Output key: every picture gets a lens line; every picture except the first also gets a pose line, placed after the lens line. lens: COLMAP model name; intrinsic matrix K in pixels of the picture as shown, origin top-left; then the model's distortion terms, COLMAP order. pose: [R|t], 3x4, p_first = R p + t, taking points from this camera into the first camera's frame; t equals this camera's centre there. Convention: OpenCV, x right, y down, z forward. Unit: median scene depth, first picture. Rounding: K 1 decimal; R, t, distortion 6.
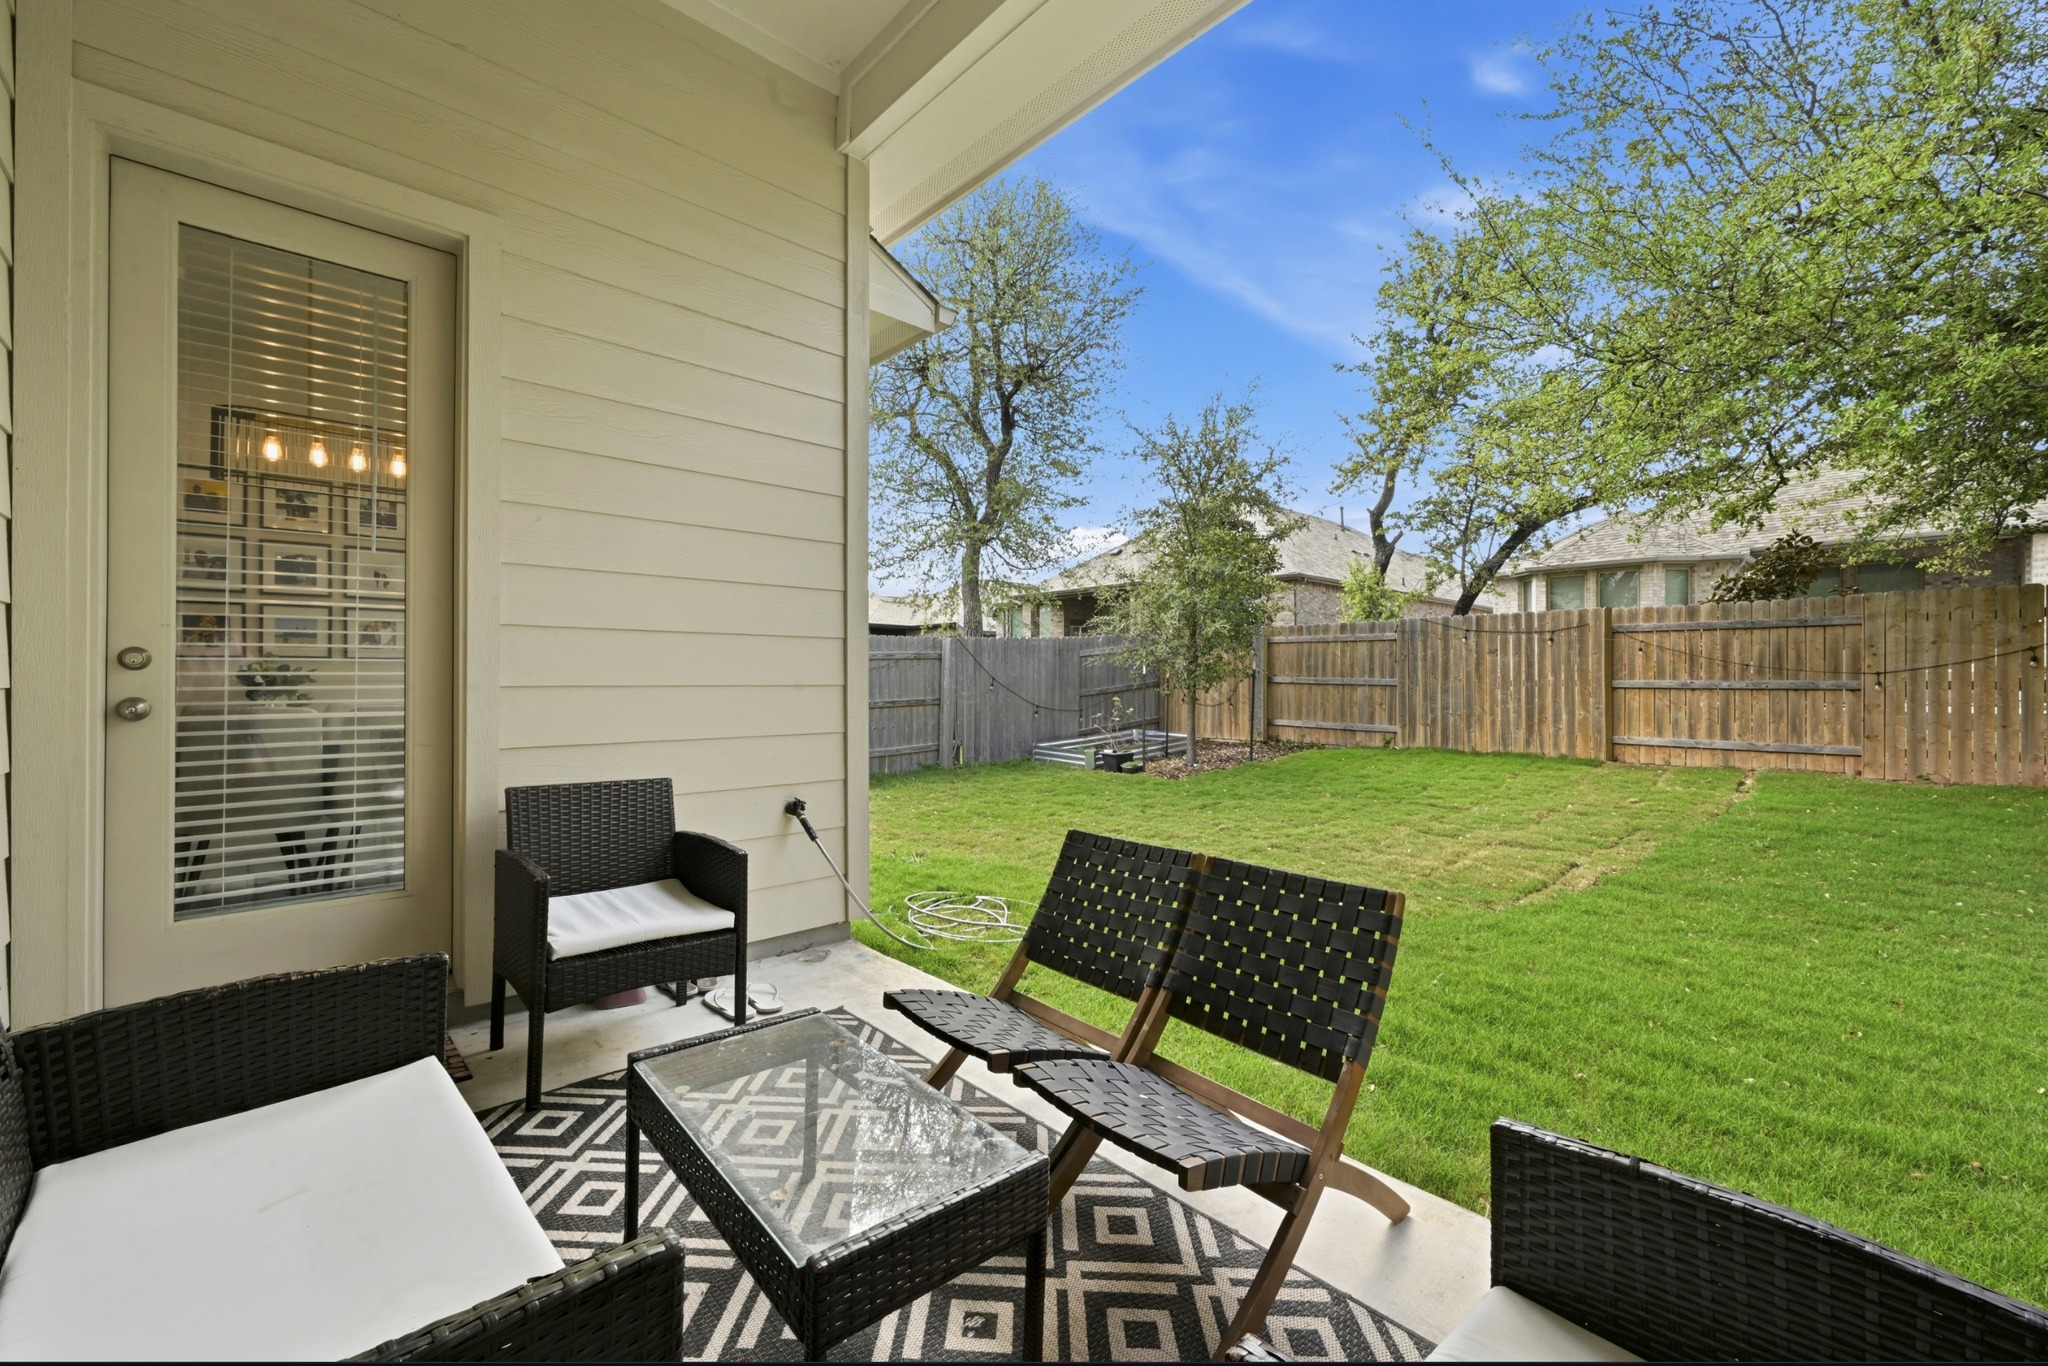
lens RADIAL K [[815.5, 0, 1024.0], [0, 815.5, 683.0], [0, 0, 1]] dist [-0.005853, -0.000079]
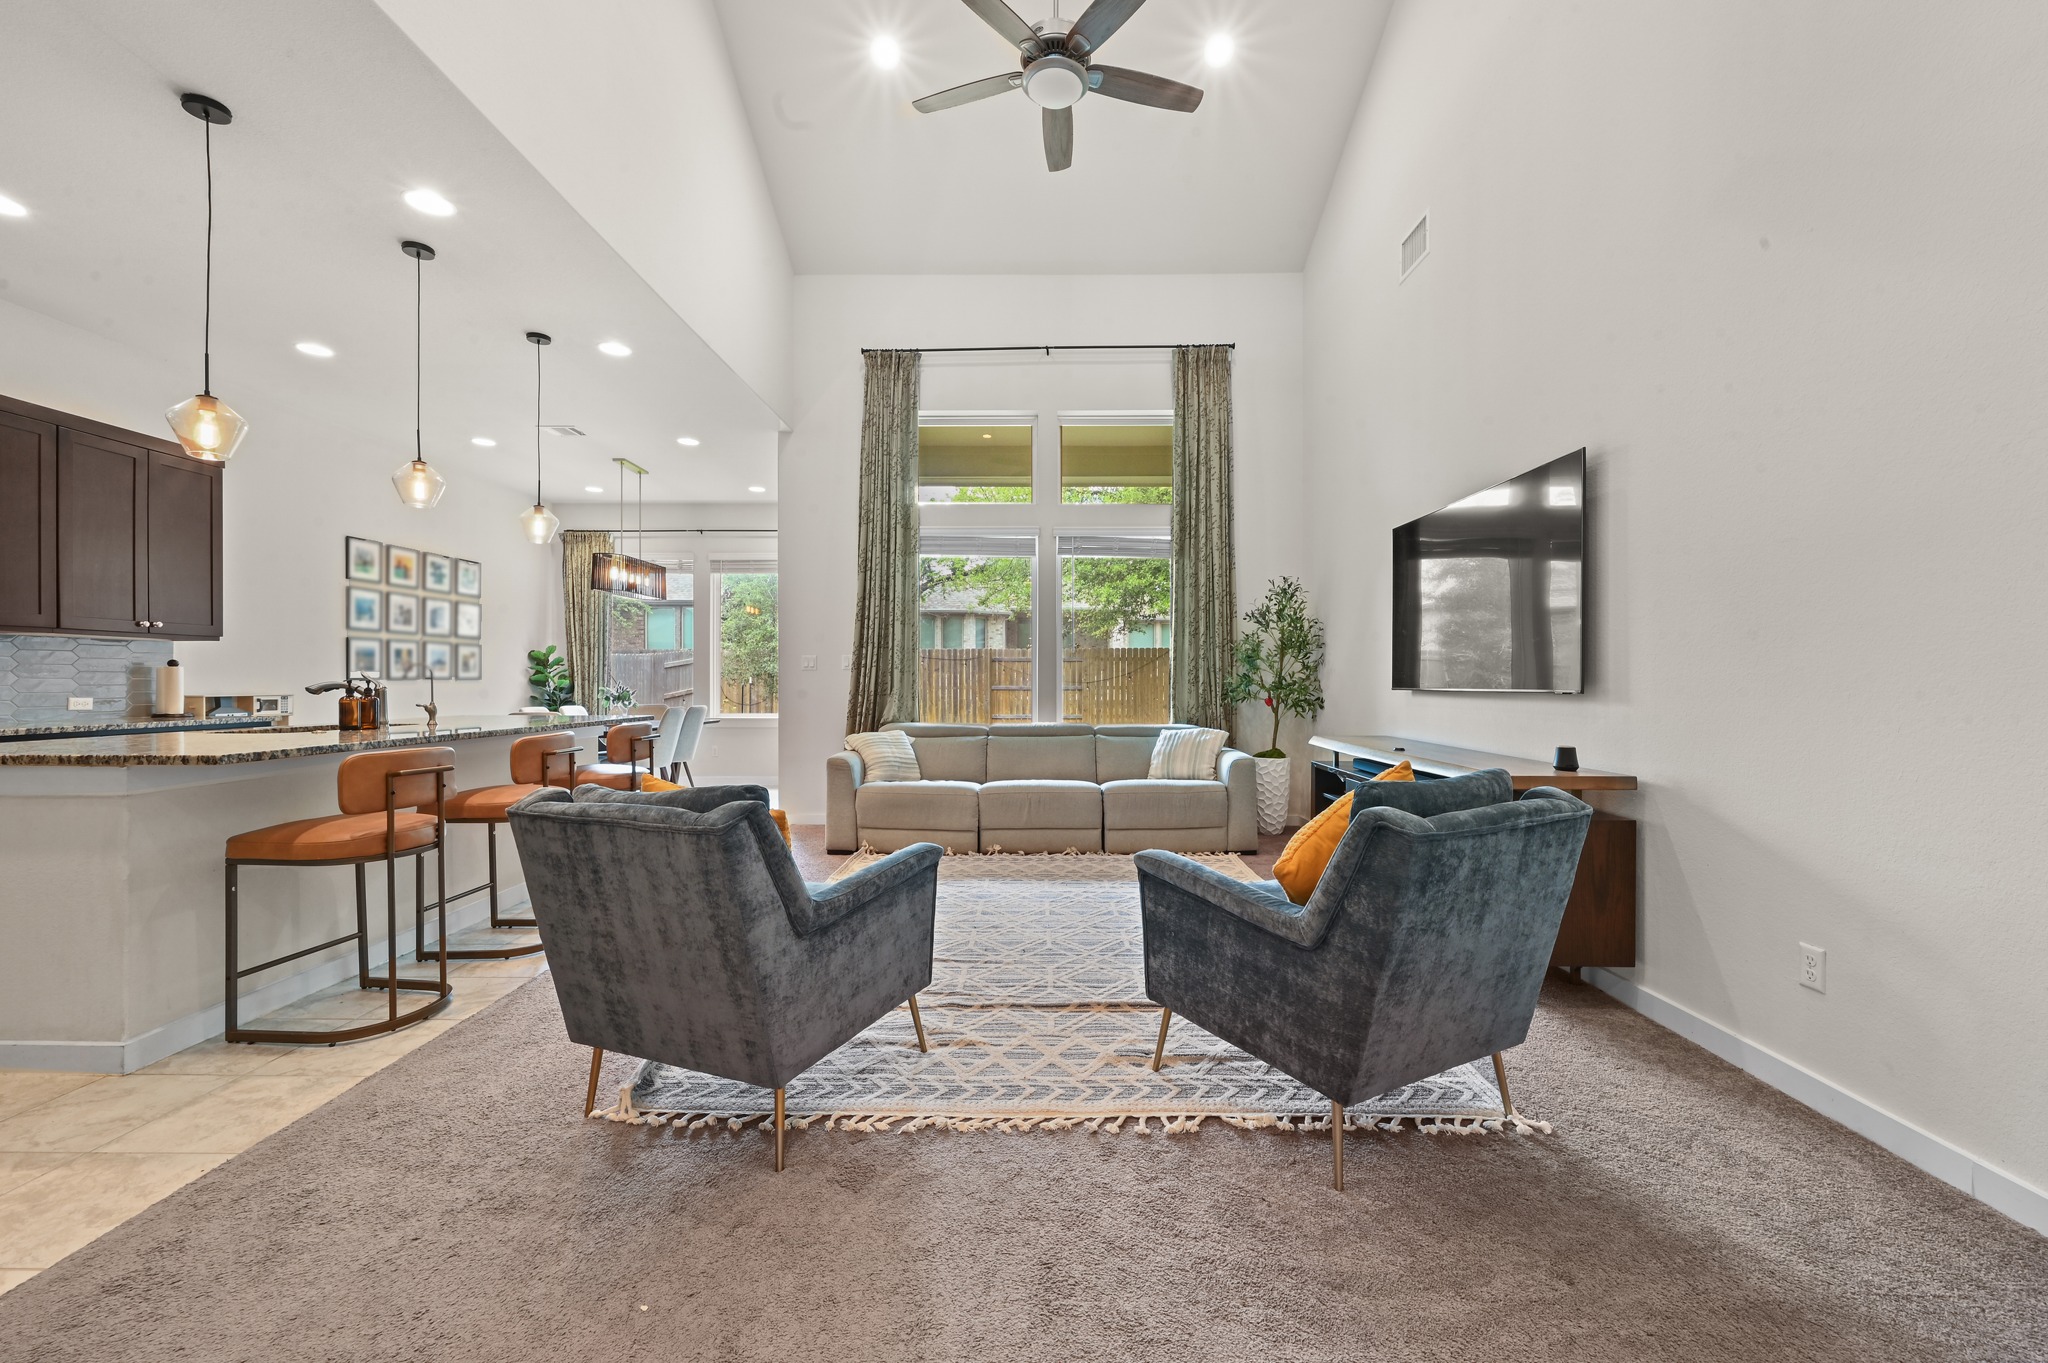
lens RADIAL K [[809.0, 0, 1027.1], [0, 809.0, 682.3], [0, 0, 1]] dist [-0.001268, 0.000179]
pose [[0.684475, -0.001605, 0.729034, -0.600815], [0.003271, 0.999994, -0.000869, -0.009700], [-0.729029, 0.002980, 0.684477, -0.366940]]
